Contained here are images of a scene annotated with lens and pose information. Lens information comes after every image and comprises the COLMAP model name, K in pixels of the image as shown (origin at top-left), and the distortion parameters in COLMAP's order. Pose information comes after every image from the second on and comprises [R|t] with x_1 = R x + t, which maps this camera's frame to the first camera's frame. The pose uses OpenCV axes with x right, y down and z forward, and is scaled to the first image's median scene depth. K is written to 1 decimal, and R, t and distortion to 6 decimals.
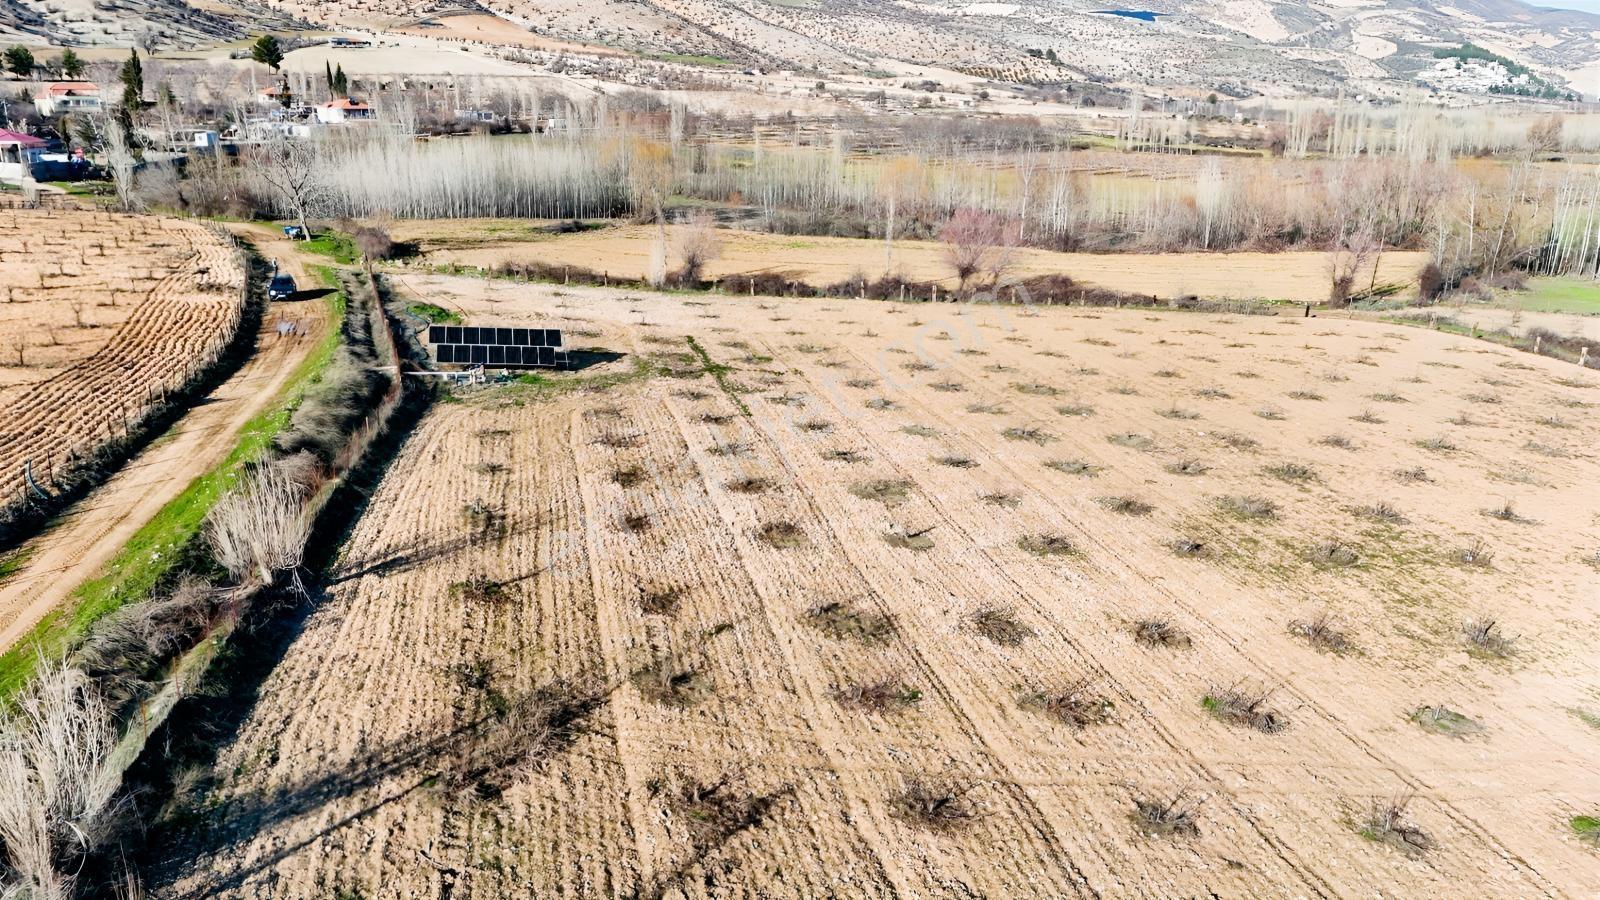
lens RADIAL K [[1172.5, 0, 803.1], [0, 1172.5, 439.8], [0, 0, 1]] dist [0.074364, -0.069020]
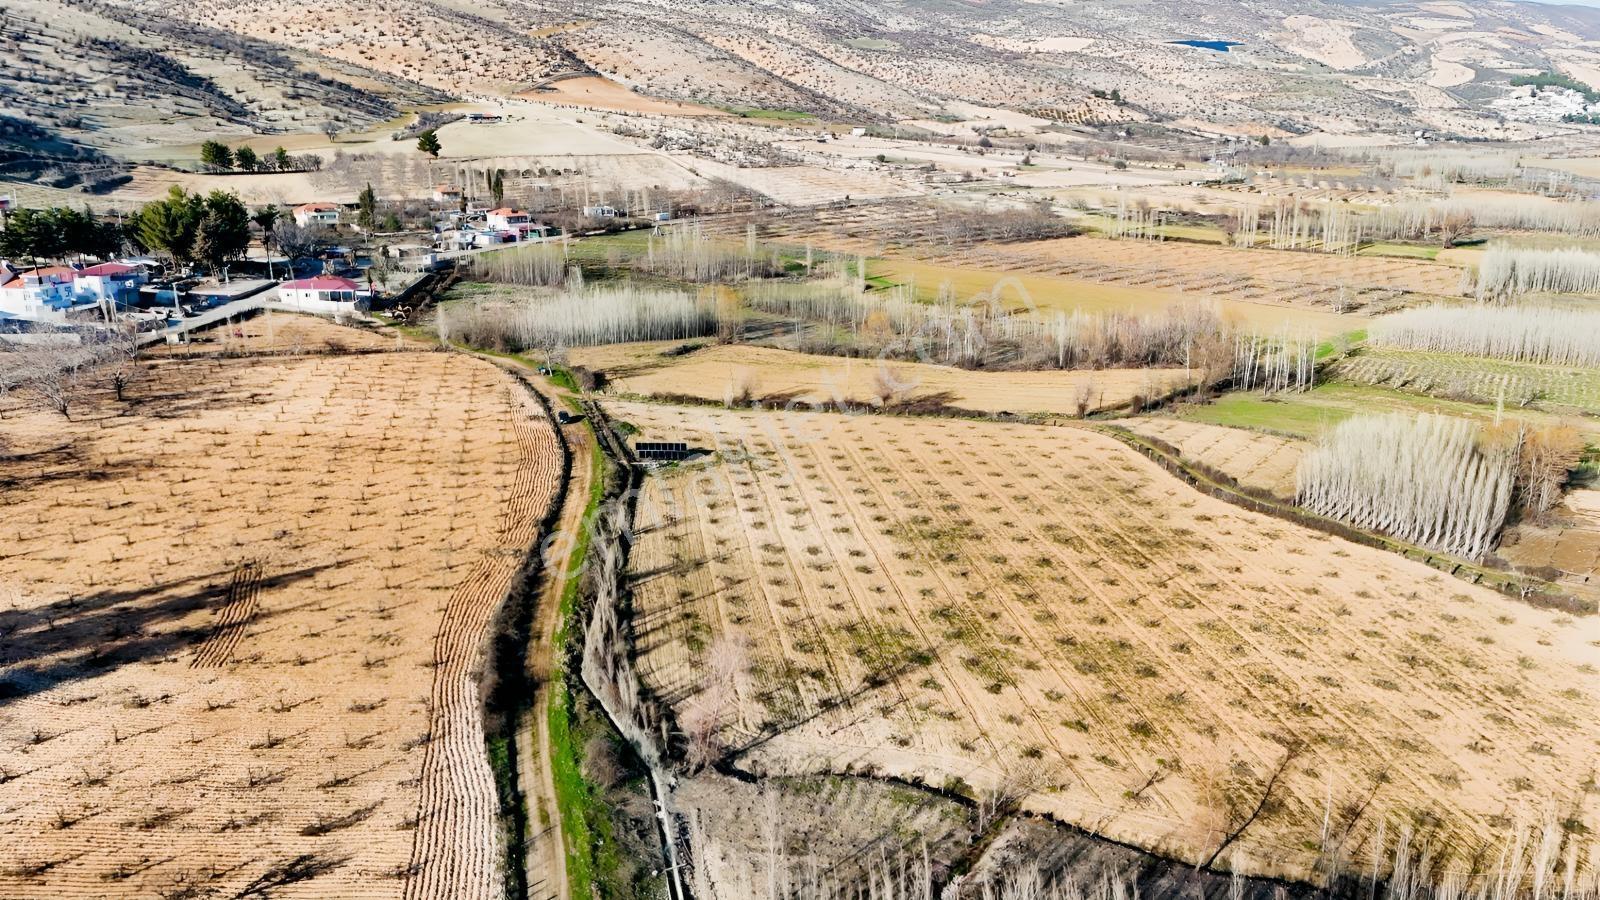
lens RADIAL K [[1172.5, 0, 803.7], [0, 1172.5, 445.8], [0, 0, 1]] dist [0.074364, -0.069020]
pose [[0.997411, 0.012978, -0.070727, 0.148242], [-0.013284, 0.999904, -0.003860, -0.057500], [0.070671, 0.004790, 0.997488, -0.997063]]
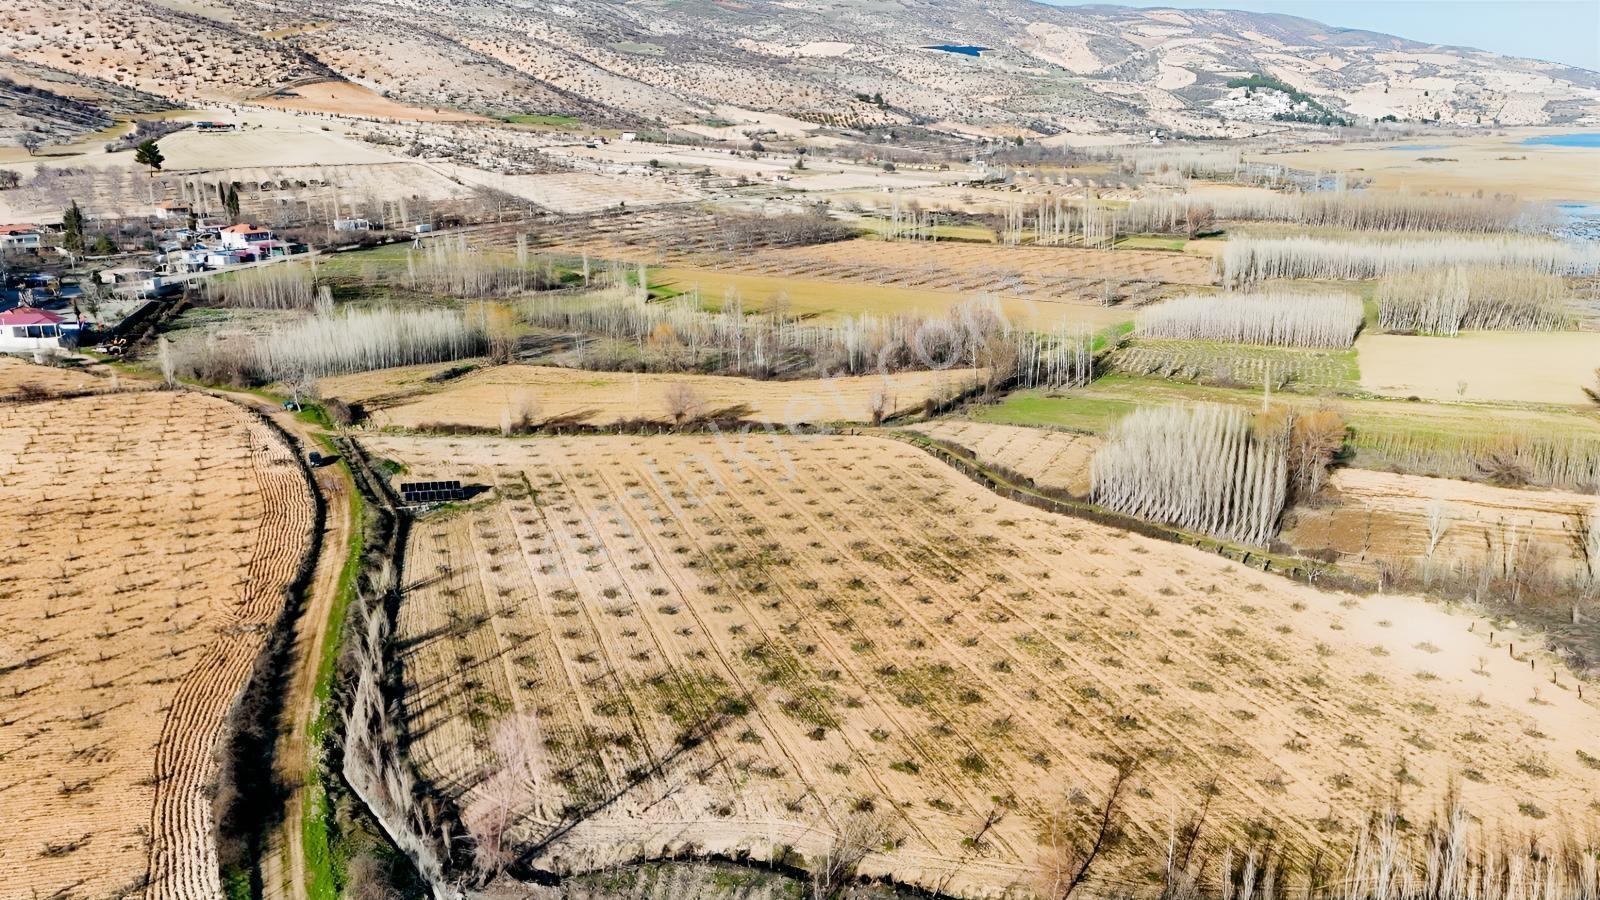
lens RADIAL K [[1172.5, 0, 805.0], [0, 1172.5, 447.1], [0, 0, 1]] dist [0.074364, -0.069020]
pose [[0.992987, -0.049230, 0.107486, 0.143508], [0.049852, 0.998752, -0.003109, -0.082412], [-0.107199, 0.008446, 0.994202, -0.902489]]
